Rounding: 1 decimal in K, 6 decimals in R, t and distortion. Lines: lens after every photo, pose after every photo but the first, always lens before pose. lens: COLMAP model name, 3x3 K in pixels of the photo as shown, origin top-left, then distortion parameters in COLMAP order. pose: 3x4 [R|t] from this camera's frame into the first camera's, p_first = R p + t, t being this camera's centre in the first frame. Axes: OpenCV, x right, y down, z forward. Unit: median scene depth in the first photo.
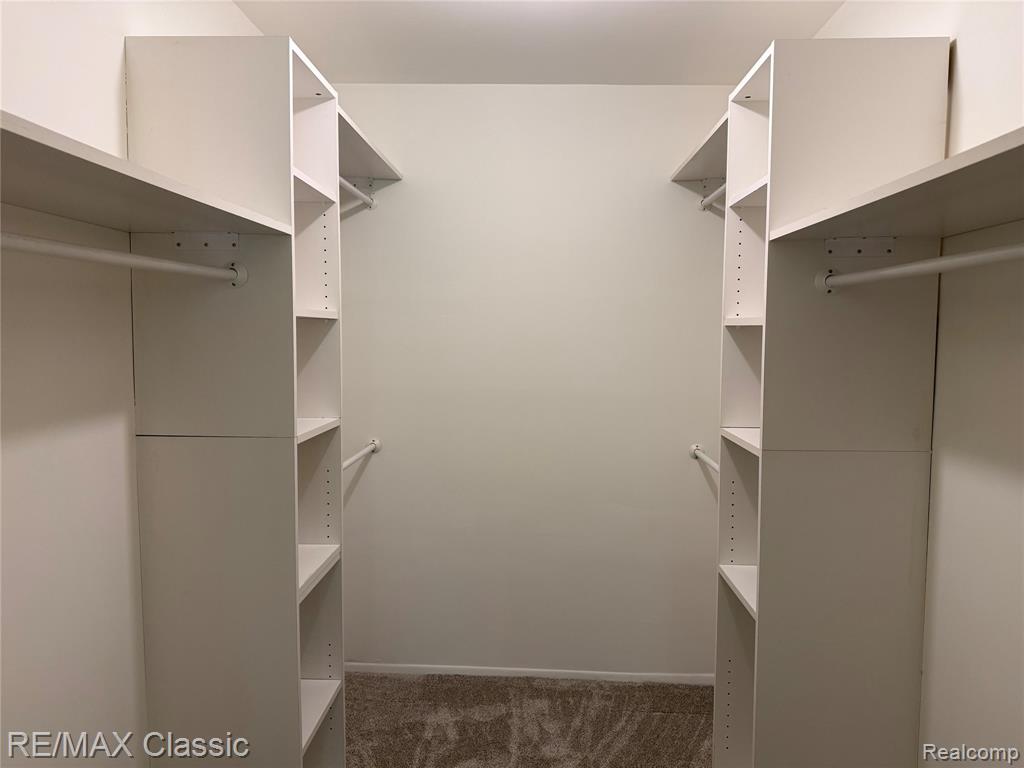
lens RADIAL K [[720.6, 0, 512.8], [0, 720.6, 385.5], [0, 0, 1]] dist [0.075993, -0.011250]
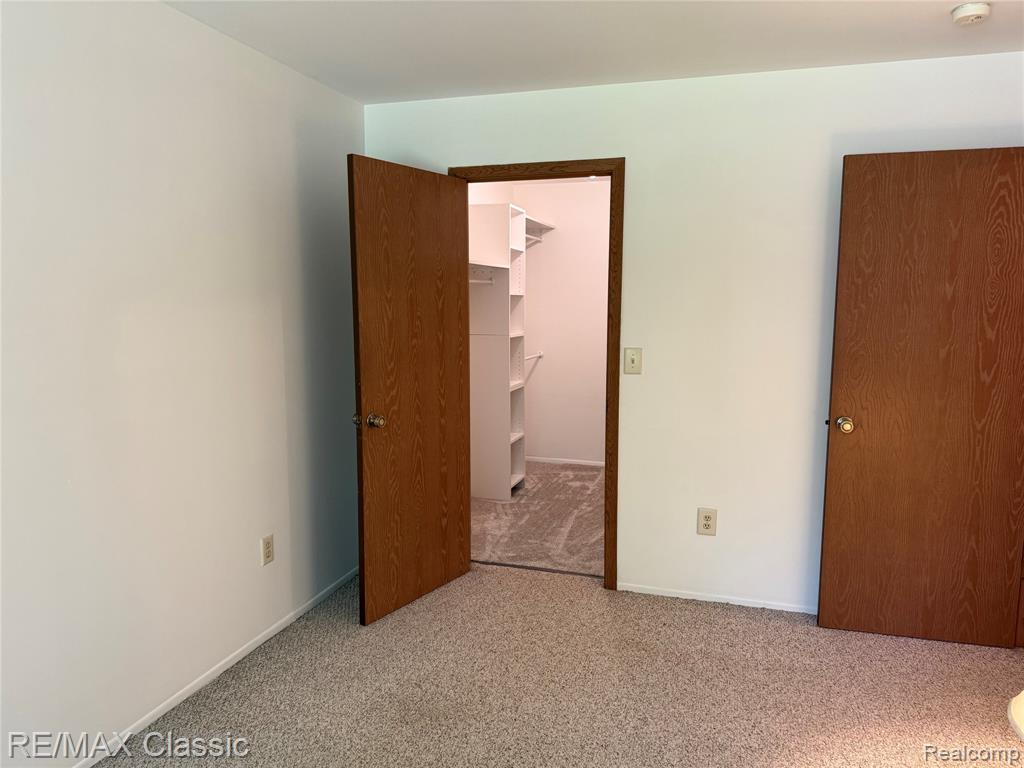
lens RADIAL K [[720.6, 0, 511.8], [0, 720.6, 385.5], [0, 0, 1]] dist [0.075993, -0.011250]
pose [[0.966774, 0.021966, -0.254686, 0.393731], [-0.012060, 0.999111, 0.040394, 0.131454], [0.255347, -0.035980, 0.966180, -1.568117]]
